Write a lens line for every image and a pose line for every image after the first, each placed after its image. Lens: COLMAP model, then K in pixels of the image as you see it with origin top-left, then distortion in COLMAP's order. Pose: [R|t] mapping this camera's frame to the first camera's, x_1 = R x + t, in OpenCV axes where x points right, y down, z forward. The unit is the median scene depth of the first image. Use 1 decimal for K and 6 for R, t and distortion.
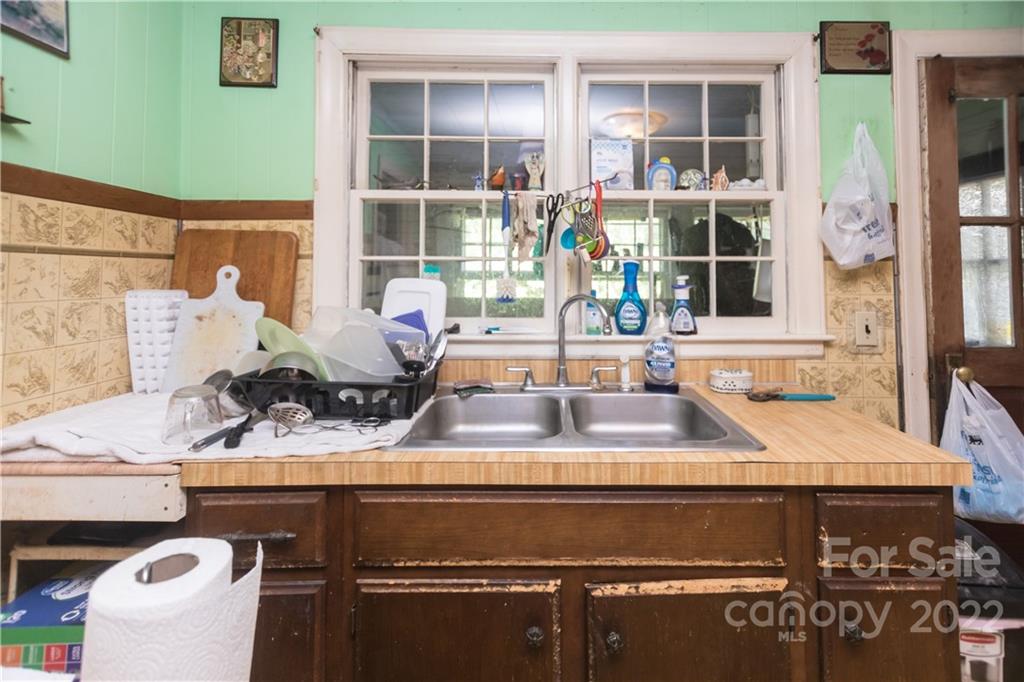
lens RADIAL K [[464.6, 0, 547.5], [0, 464.6, 259.2], [0, 0, 1]] dist [0.012145, 0.000483]
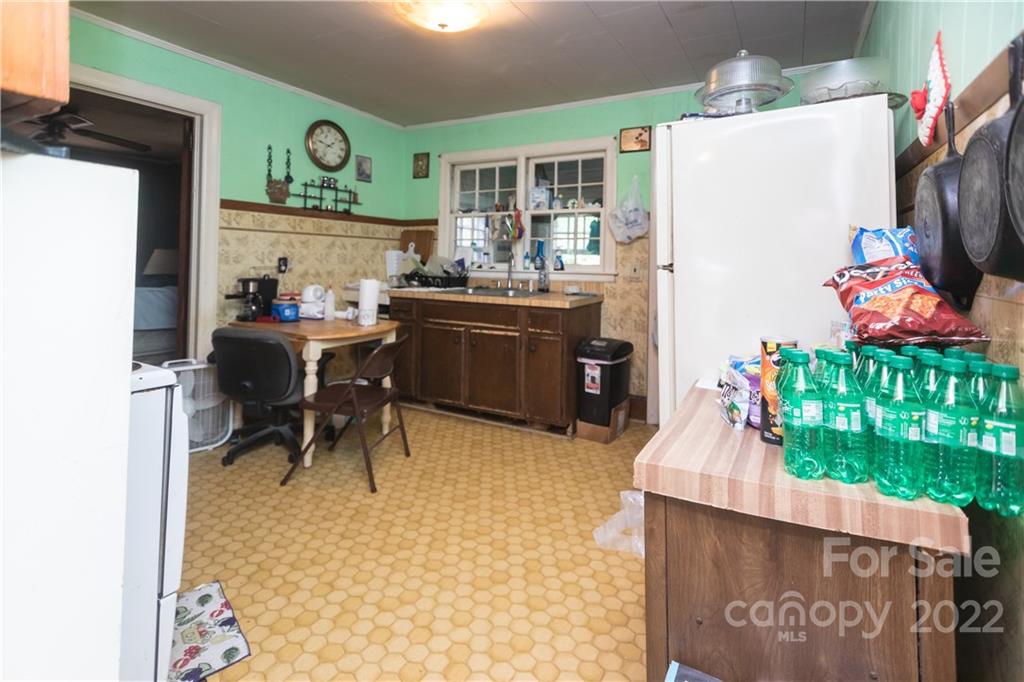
lens RADIAL K [[517.2, 0, 598.3], [0, 517.2, 257.2], [0, 0, 1]] dist [0.010024, 0.000506]
pose [[0.896204, 0.006197, -0.443599, 1.636104], [0.001522, 0.999854, 0.017042, 0.048002], [0.443639, -0.015948, 0.896063, -1.267360]]
